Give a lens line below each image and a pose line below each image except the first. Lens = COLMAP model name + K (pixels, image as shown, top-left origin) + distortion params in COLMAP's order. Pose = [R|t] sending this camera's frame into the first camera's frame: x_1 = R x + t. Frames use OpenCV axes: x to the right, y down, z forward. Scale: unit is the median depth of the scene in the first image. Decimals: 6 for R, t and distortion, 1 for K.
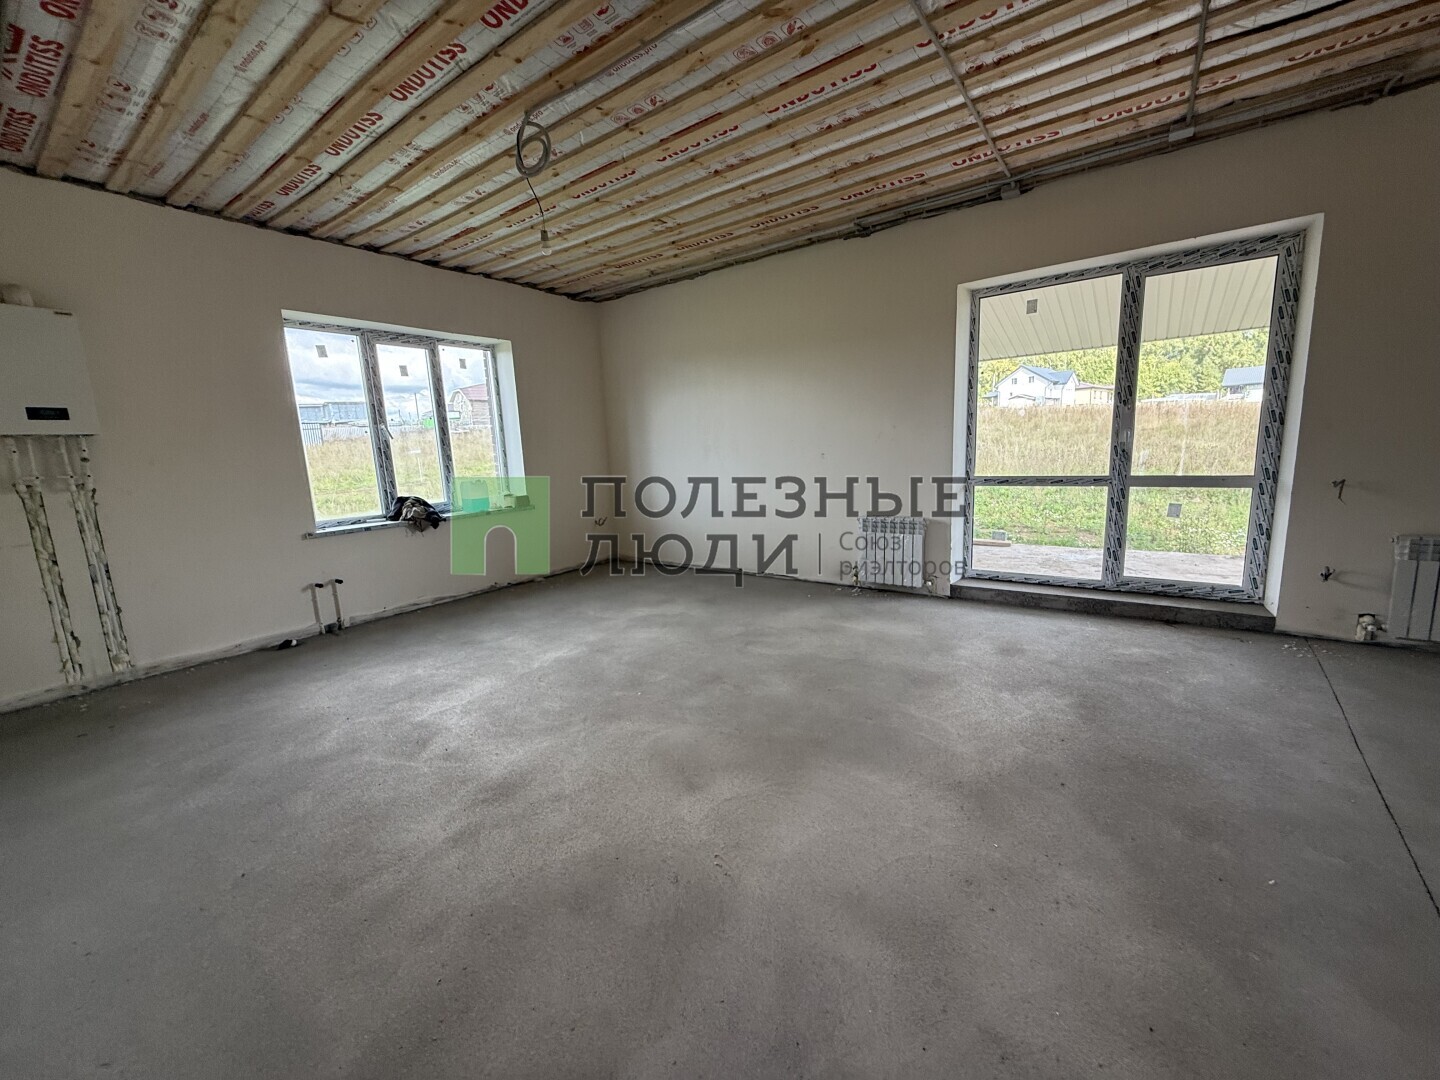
lens RADIAL K [[570.1, 0, 713.8], [0, 570.1, 542.8], [0, 0, 1]] dist [-0.000638, 0.000180]
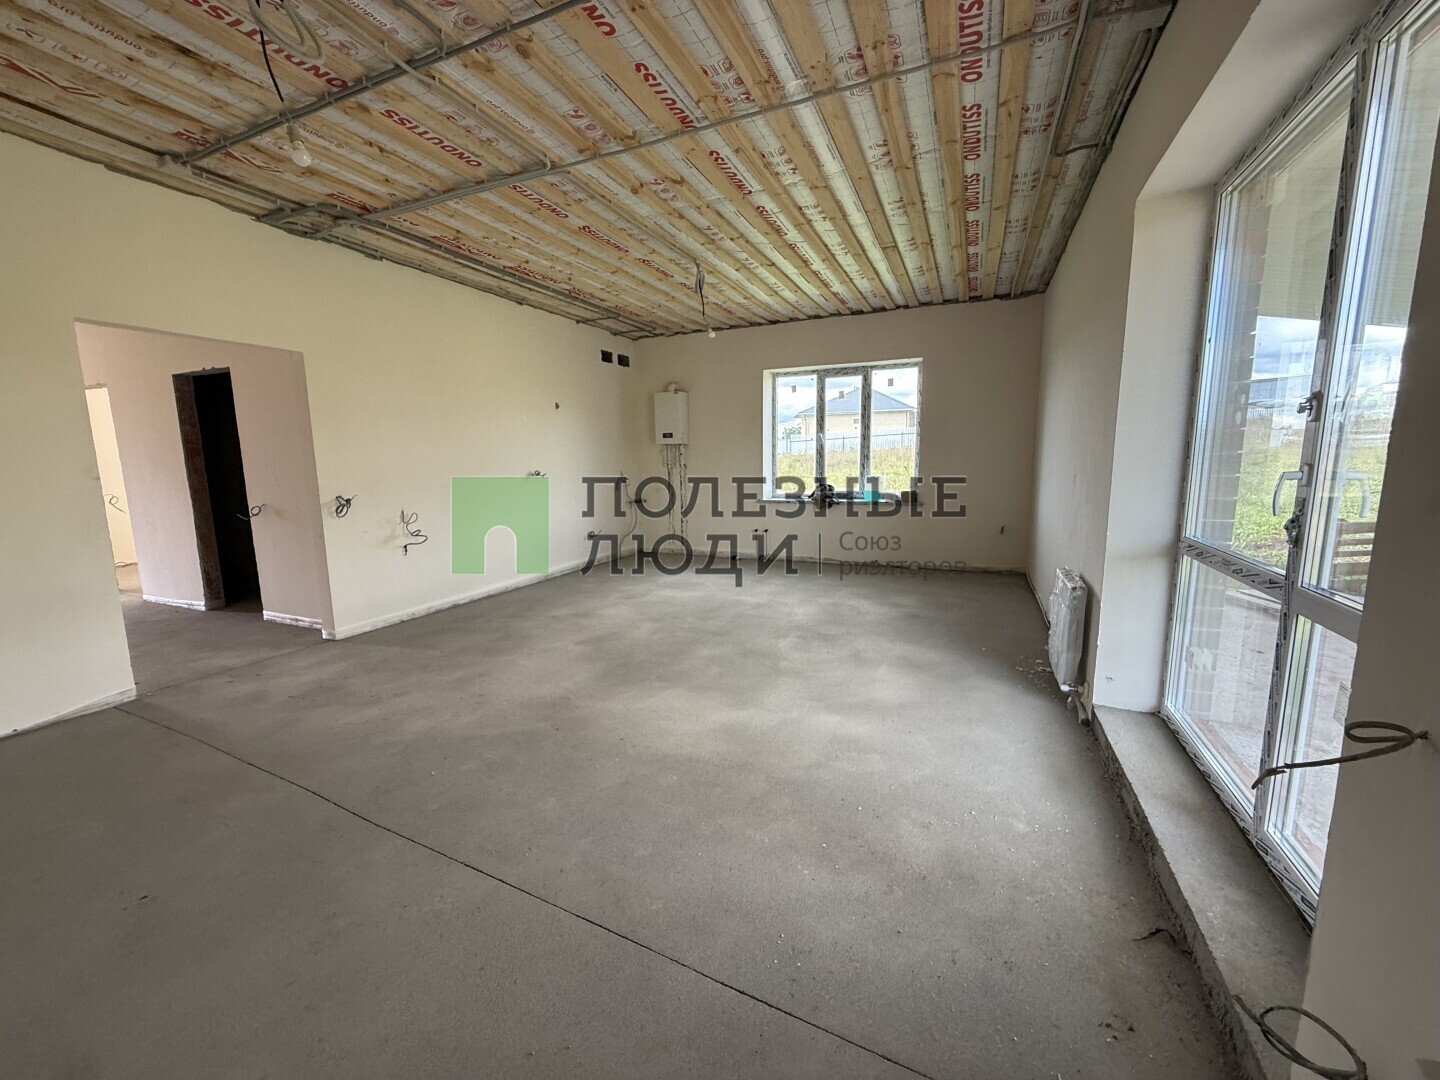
lens RADIAL K [[570.1, 0, 717.0], [0, 570.1, 538.2], [0, 0, 1]] dist [-0.000638, 0.000180]
pose [[0.217581, 0.175936, -0.960055, 1.290719], [-0.155474, 0.977308, 0.143862, -0.180474], [0.963580, 0.117962, 0.239998, 0.669715]]
